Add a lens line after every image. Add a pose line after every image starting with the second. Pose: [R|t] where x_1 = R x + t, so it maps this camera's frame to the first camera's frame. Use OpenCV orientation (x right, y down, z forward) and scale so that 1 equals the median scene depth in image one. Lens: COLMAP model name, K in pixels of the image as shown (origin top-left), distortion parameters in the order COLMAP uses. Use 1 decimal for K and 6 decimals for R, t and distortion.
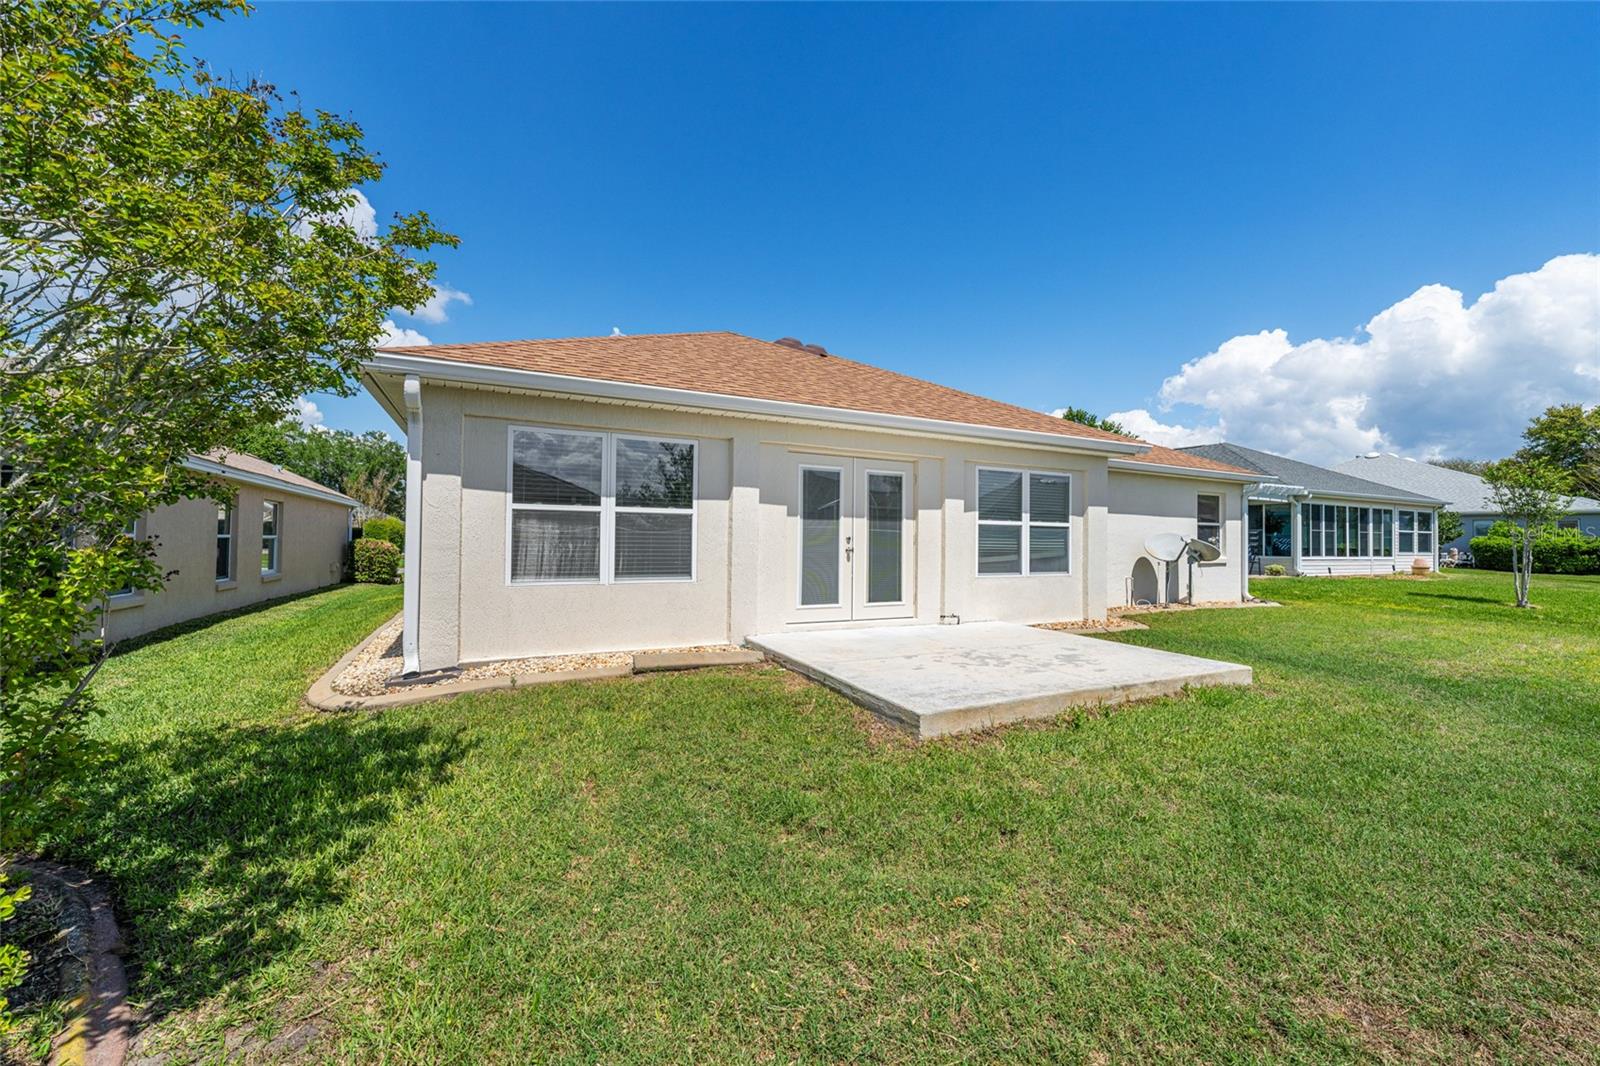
lens RADIAL K [[636.7, 0, 797.8], [0, 636.7, 530.8], [0, 0, 1]] dist [-0.000645, 0.000287]
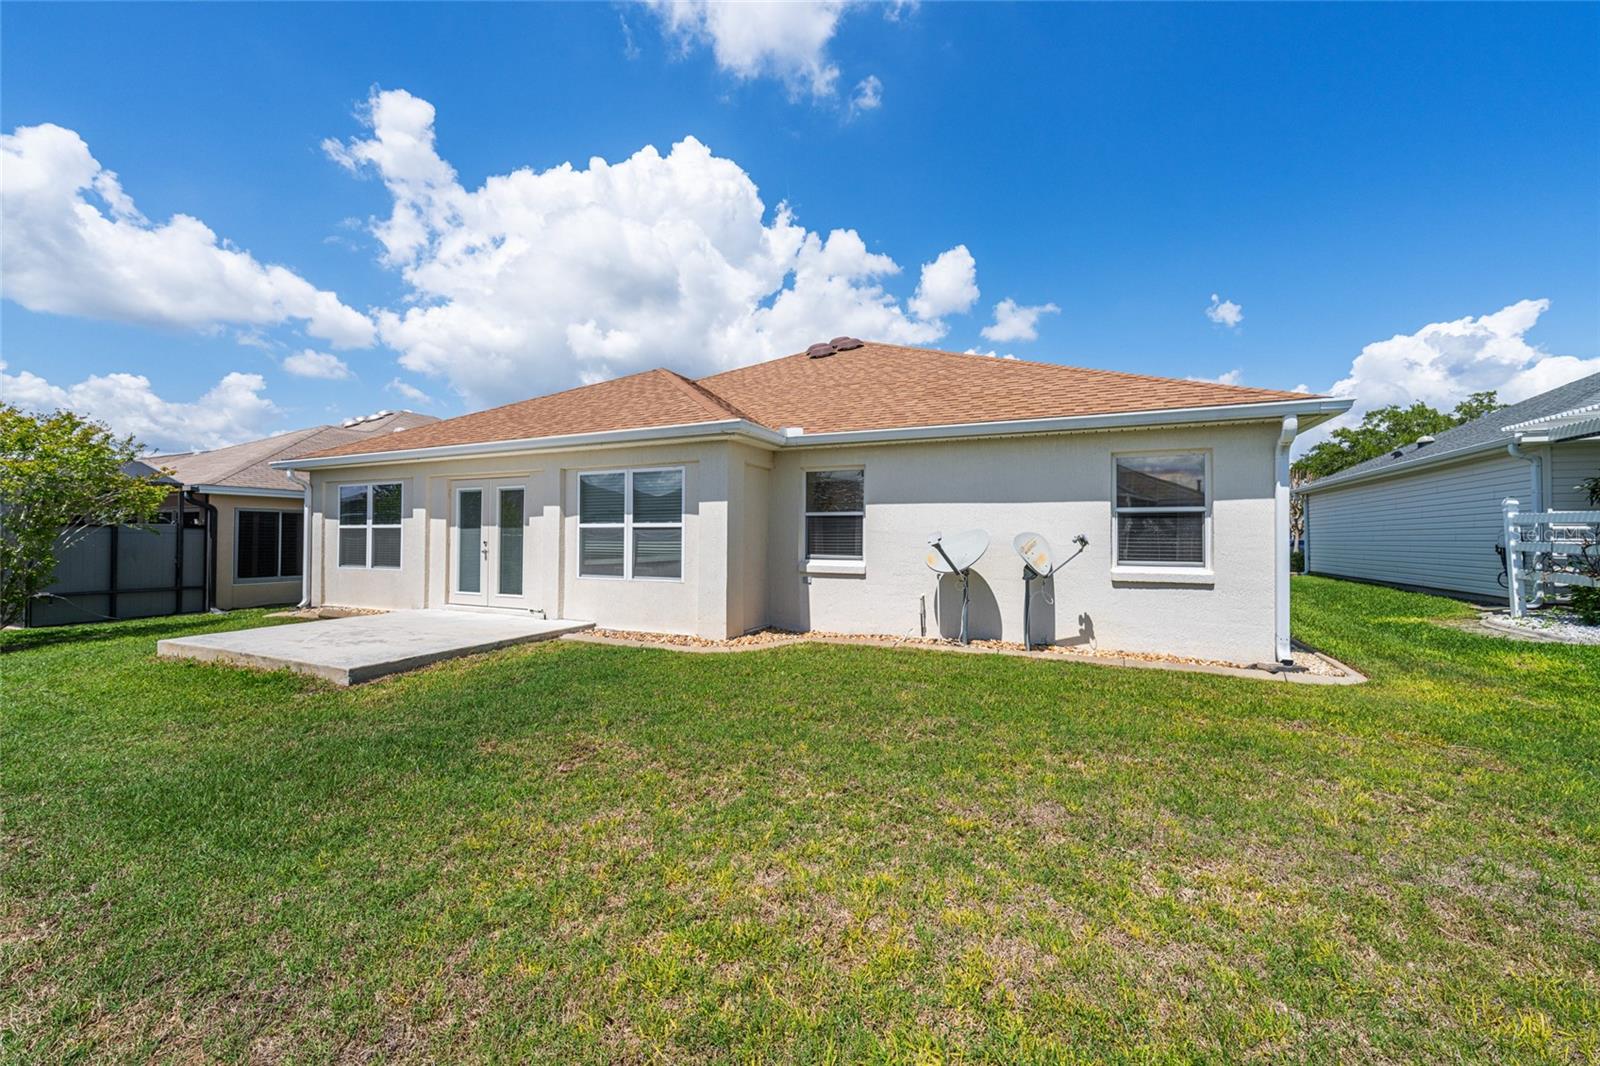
lens RADIAL K [[636.7, 0, 797.8], [0, 636.7, 530.8], [0, 0, 1]] dist [-0.000645, 0.000287]
pose [[0.608726, -0.029579, -0.792829, 1.328785], [0.008071, 0.999484, -0.031092, 0.030414], [0.793339, 0.012527, 0.608651, 0.647985]]
